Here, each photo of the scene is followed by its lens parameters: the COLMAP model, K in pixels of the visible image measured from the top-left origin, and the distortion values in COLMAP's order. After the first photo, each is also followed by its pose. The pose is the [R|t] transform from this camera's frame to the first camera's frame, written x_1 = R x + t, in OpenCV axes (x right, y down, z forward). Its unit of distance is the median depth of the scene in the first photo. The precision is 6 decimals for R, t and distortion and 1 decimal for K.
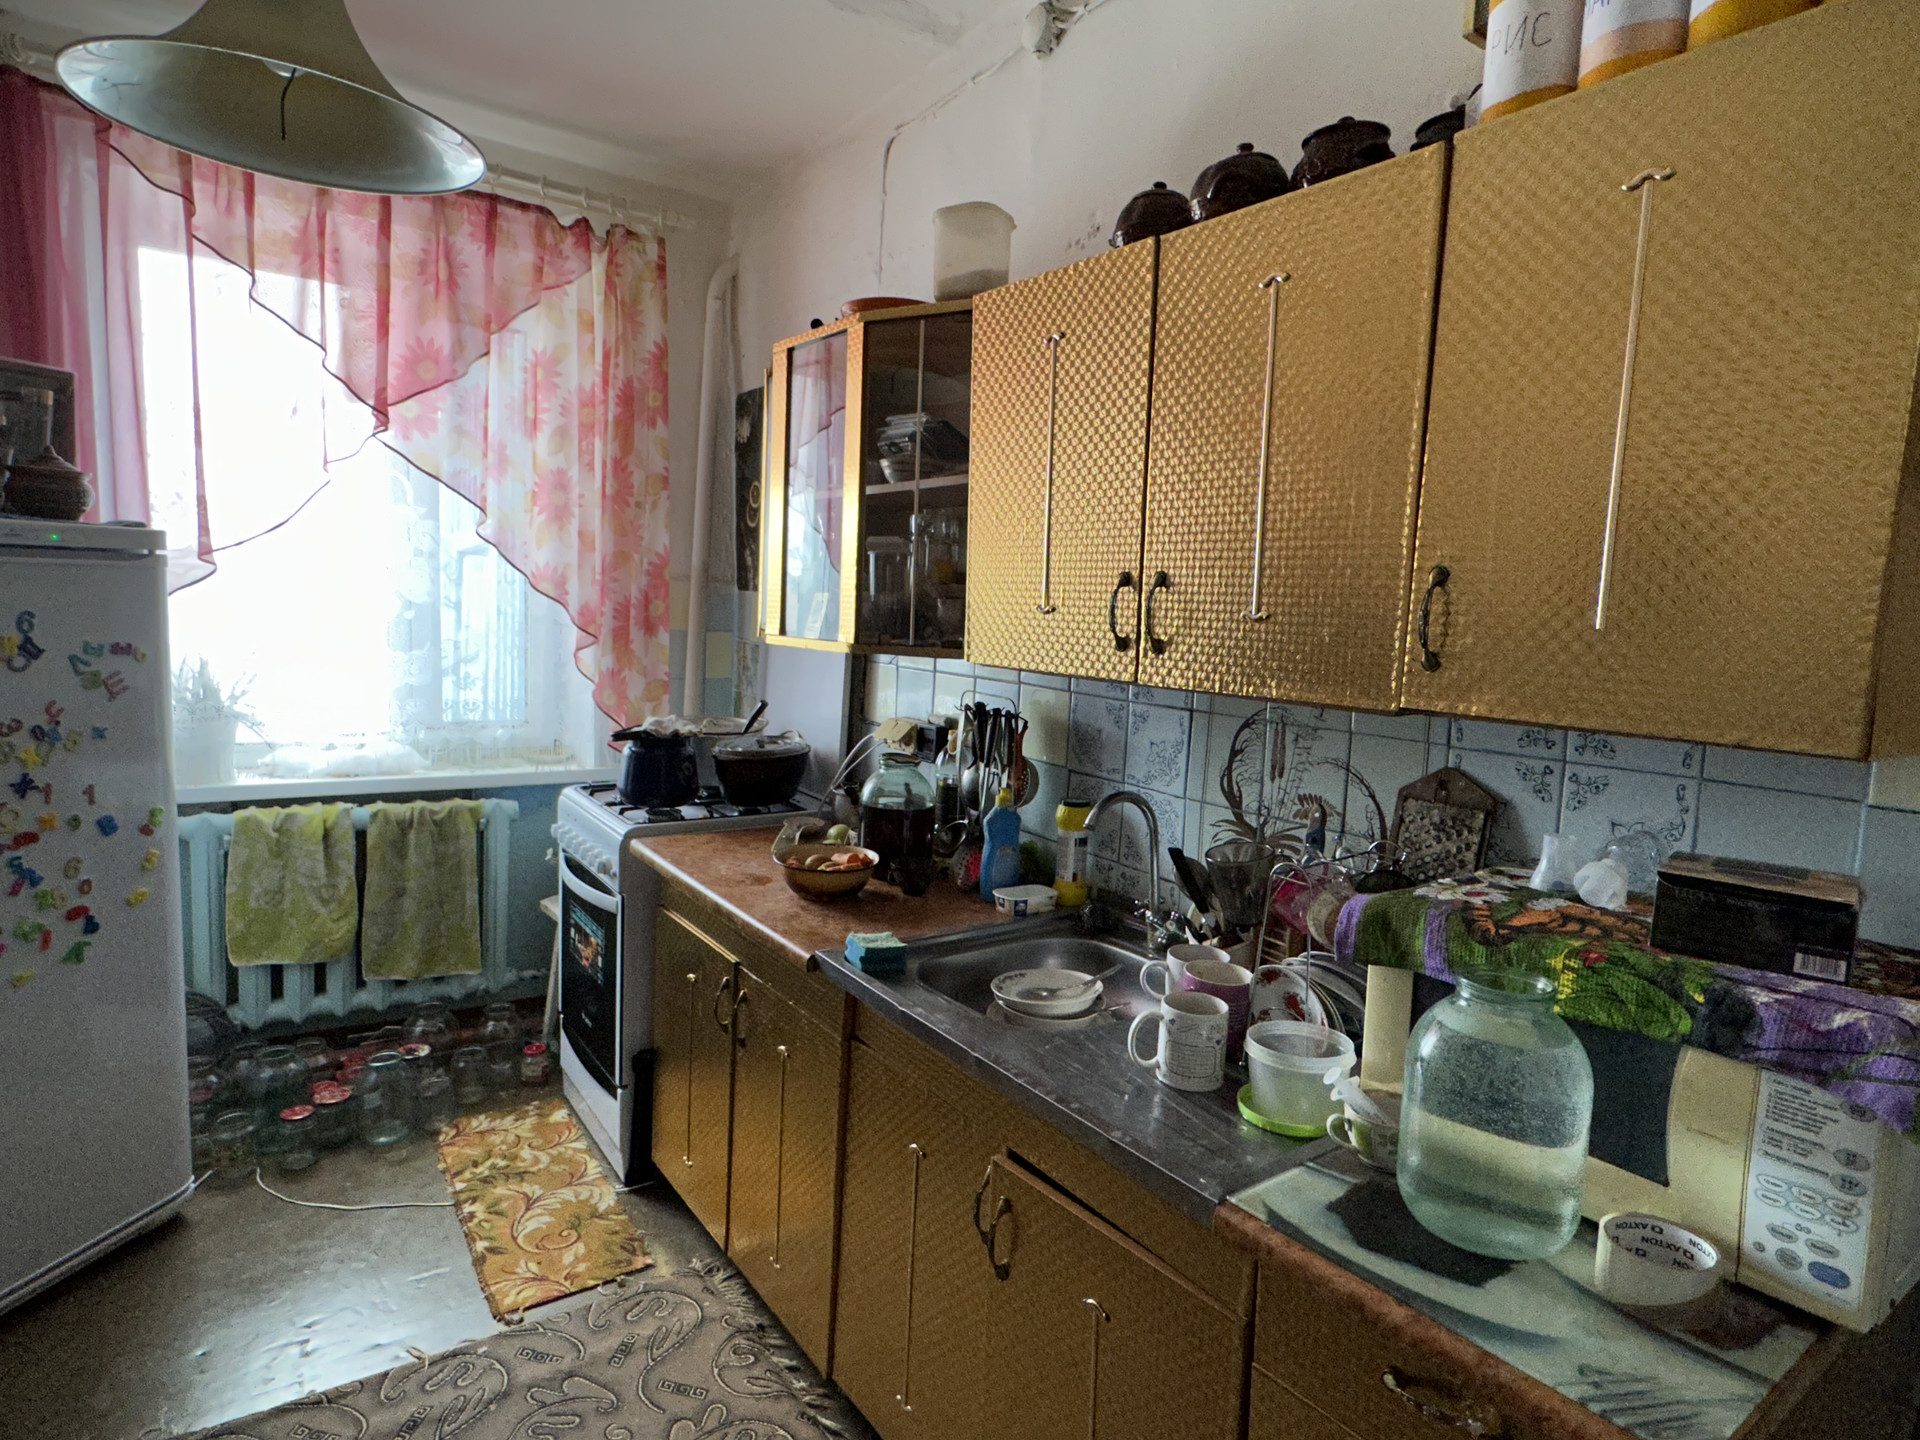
lens RADIAL K [[1078.0, 0, 949.5], [0, 1078.0, 718.4], [0, 0, 1]] dist [-0.004829, 0.002845]
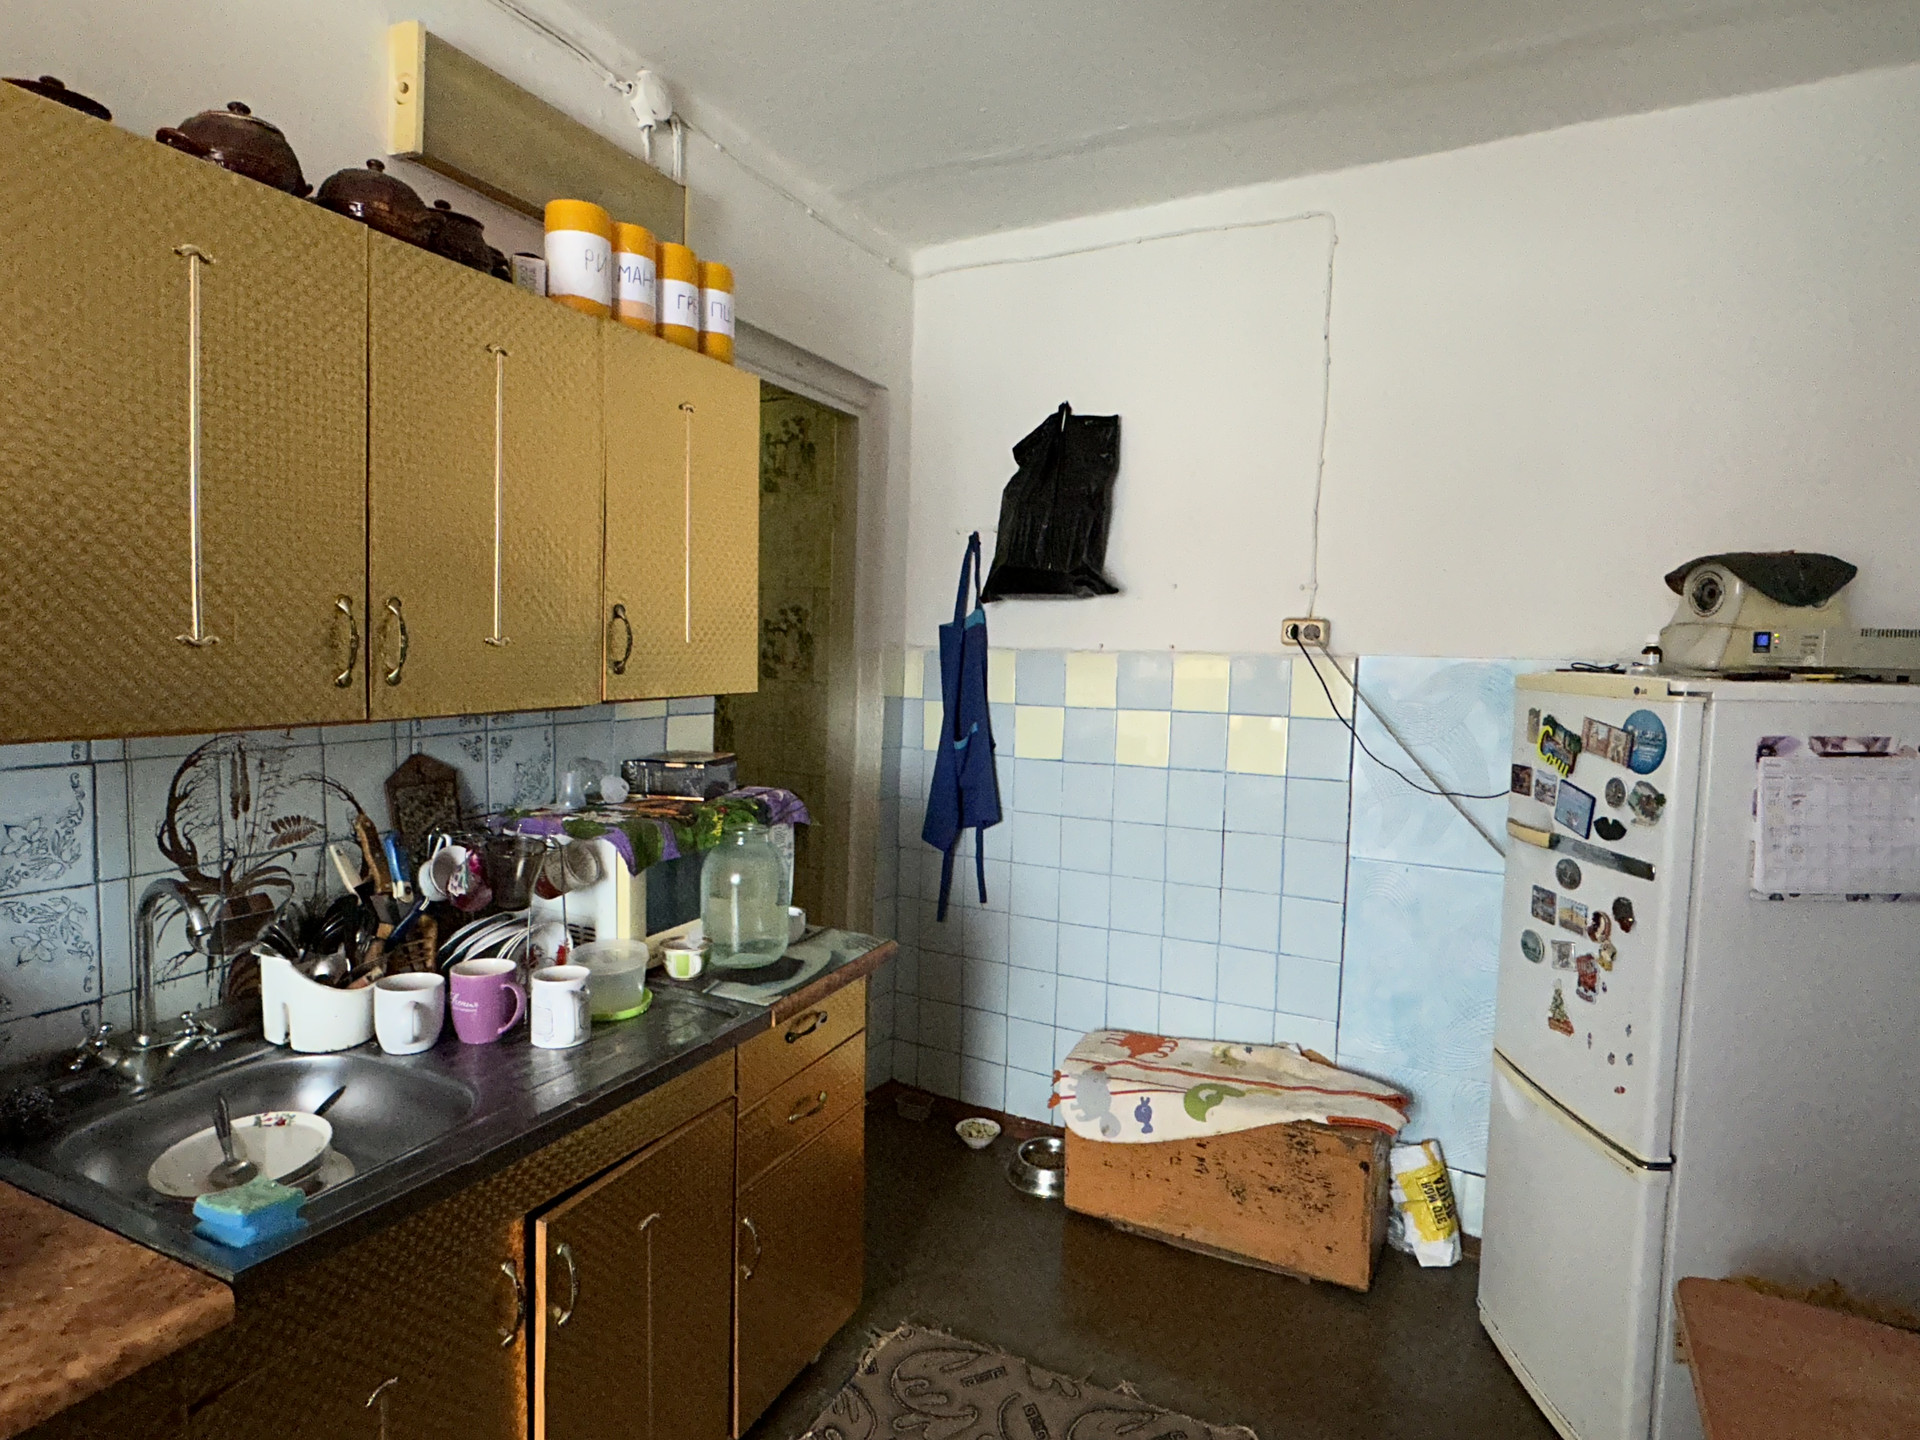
lens RADIAL K [[1078.0, 0, 952.5], [0, 1078.0, 716.8], [0, 0, 1]] dist [-0.004829, 0.002845]
pose [[-0.473765, -0.111312, 0.873588, -0.779080], [0.057200, 0.985996, 0.156656, -0.134852], [-0.878792, 0.124187, -0.460764, 0.916469]]
